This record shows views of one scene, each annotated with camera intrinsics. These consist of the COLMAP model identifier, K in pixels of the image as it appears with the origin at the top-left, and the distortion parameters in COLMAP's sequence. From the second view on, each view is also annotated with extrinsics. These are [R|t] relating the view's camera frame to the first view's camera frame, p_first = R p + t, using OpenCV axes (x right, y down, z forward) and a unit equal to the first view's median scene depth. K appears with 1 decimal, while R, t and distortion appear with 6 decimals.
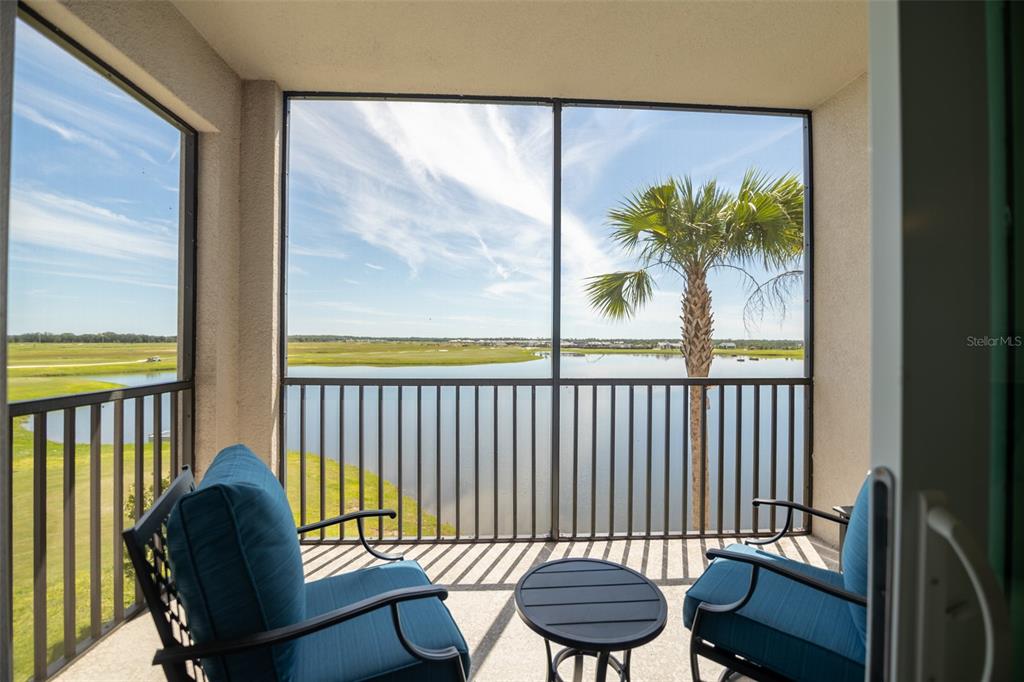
lens RADIAL K [[448.5, 0, 510.5], [0, 448.5, 339.8], [0, 0, 1]] dist [-0.010193, -0.003437]
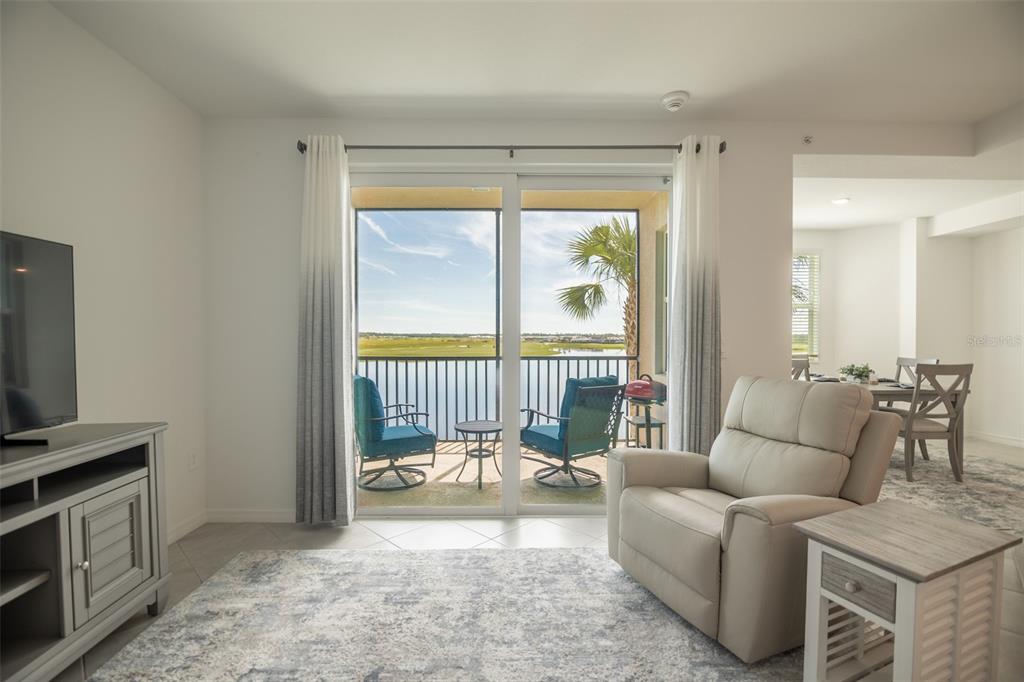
lens RADIAL K [[448.5, 0, 515.5], [0, 448.5, 343.7], [0, 0, 1]] dist [-0.010193, -0.003437]
pose [[0.999405, -0.004177, -0.034248, 0.093677], [0.004813, 0.999817, 0.018501, -0.000892], [0.034164, -0.018655, 0.999242, -0.348238]]
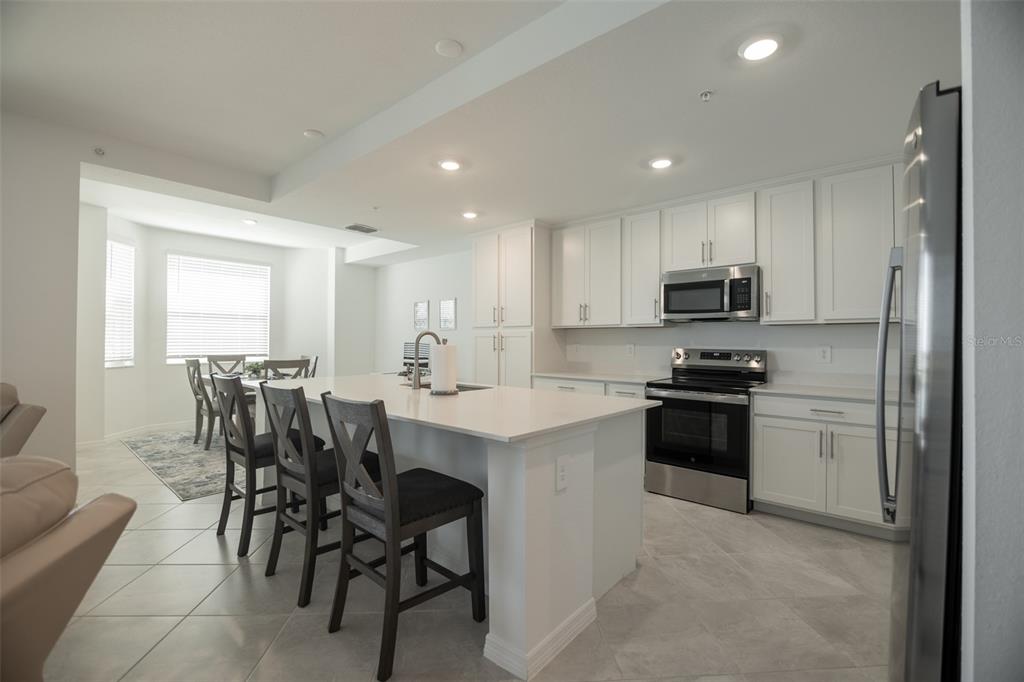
lens RADIAL K [[448.5, 0, 501.5], [0, 448.5, 338.8], [0, 0, 1]] dist [-0.010193, -0.003437]
pose [[0.695975, 0.003486, 0.718057, 0.812280], [-0.007510, 0.999969, 0.002425, -0.006862], [-0.718026, -0.007080, 0.695980, -0.860819]]
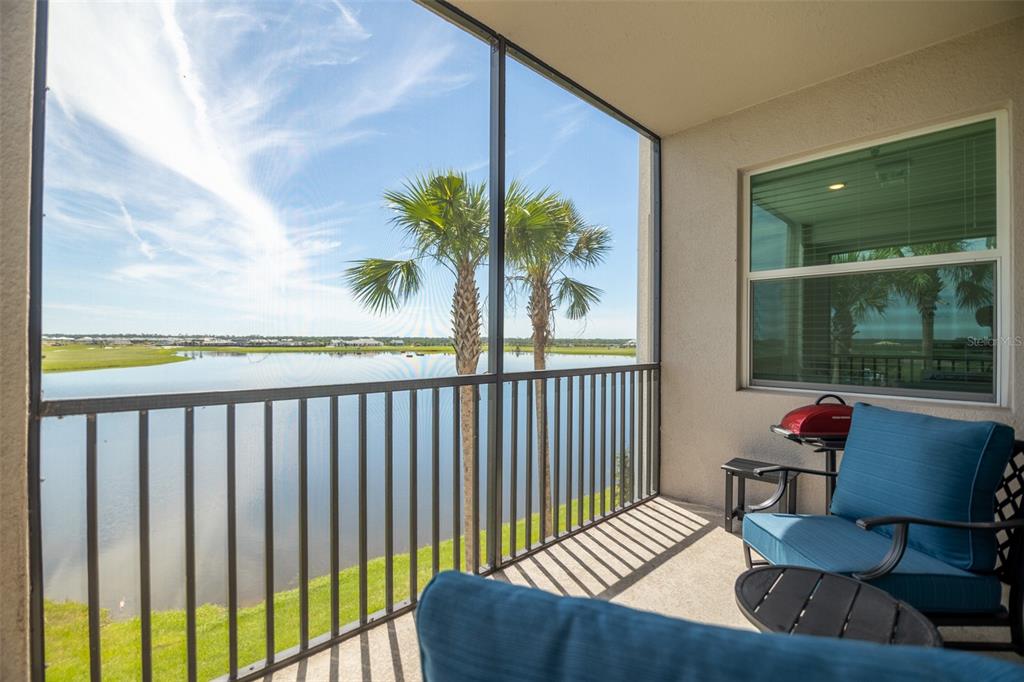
lens RADIAL K [[448.5, 0, 502.6], [0, 448.5, 341.5], [0, 0, 1]] dist [-0.010193, -0.003437]
pose [[0.769671, -0.002682, 0.638435, -0.165848], [-0.003088, 0.999964, 0.007923, 0.007684], [-0.638433, -0.008070, 0.769635, 0.141143]]
